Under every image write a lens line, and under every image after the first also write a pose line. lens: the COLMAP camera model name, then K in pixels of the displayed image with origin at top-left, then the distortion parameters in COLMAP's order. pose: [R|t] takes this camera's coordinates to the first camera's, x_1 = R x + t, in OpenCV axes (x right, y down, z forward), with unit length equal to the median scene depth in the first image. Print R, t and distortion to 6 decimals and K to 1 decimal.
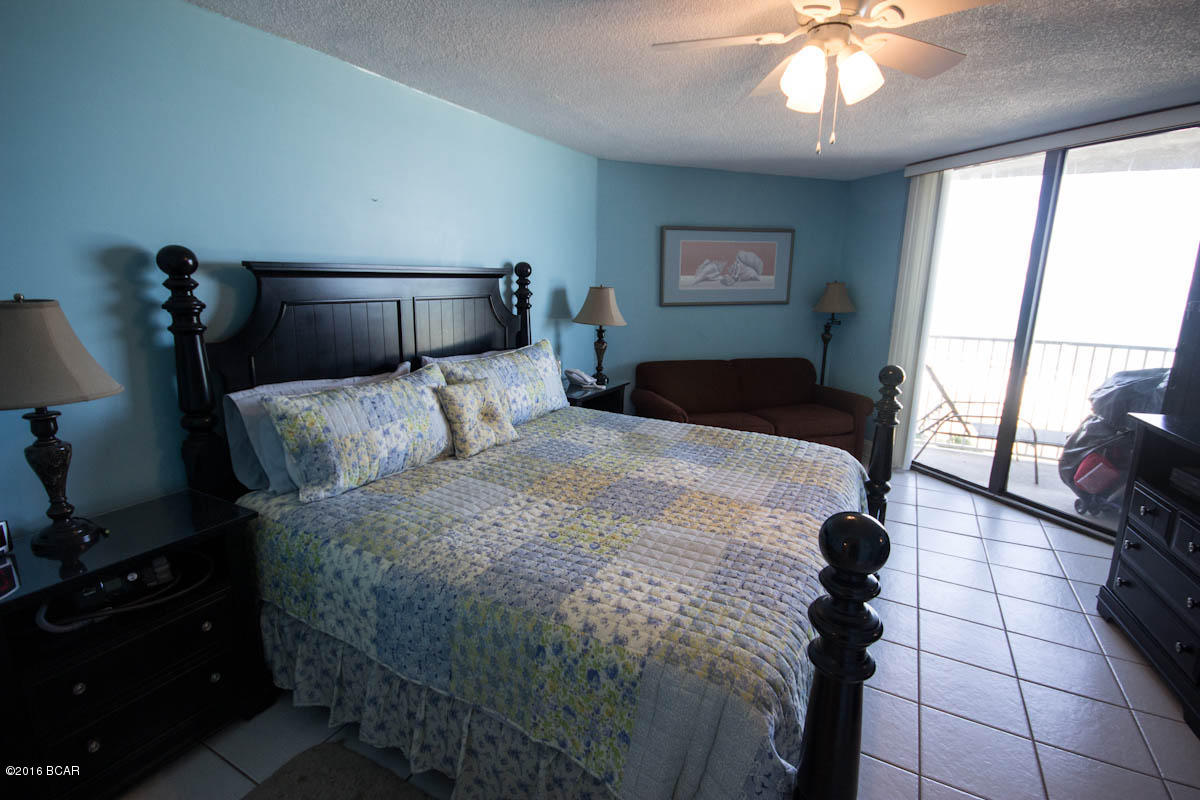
lens RADIAL K [[552.1, 0, 596.5], [0, 552.1, 400.3], [0, 0, 1]] dist [-0.003706, -0.002234]
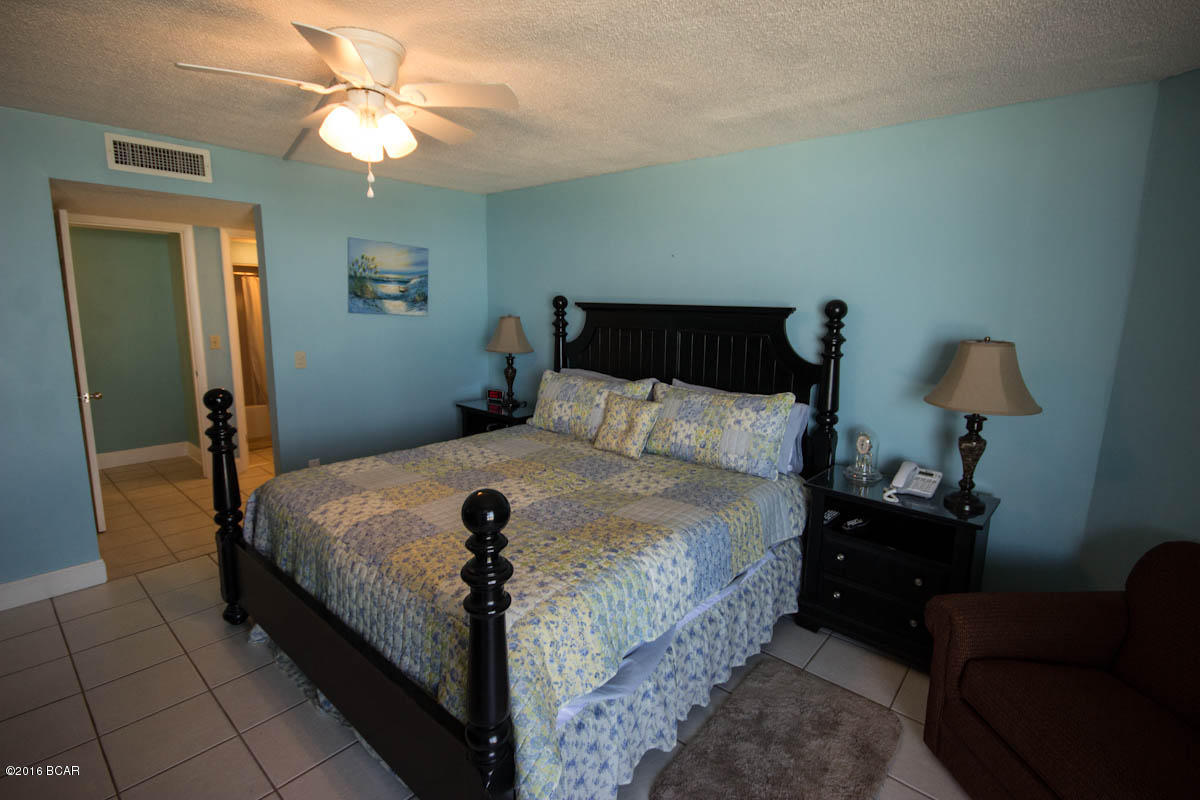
lens RADIAL K [[552.1, 0, 599.8], [0, 552.1, 400.7], [0, 0, 1]] dist [-0.003706, -0.002234]
pose [[-0.189405, 0.153535, -0.969821, 1.022212], [-0.245108, 0.949038, 0.198114, -0.267511], [0.950814, 0.275235, -0.142119, 1.191450]]
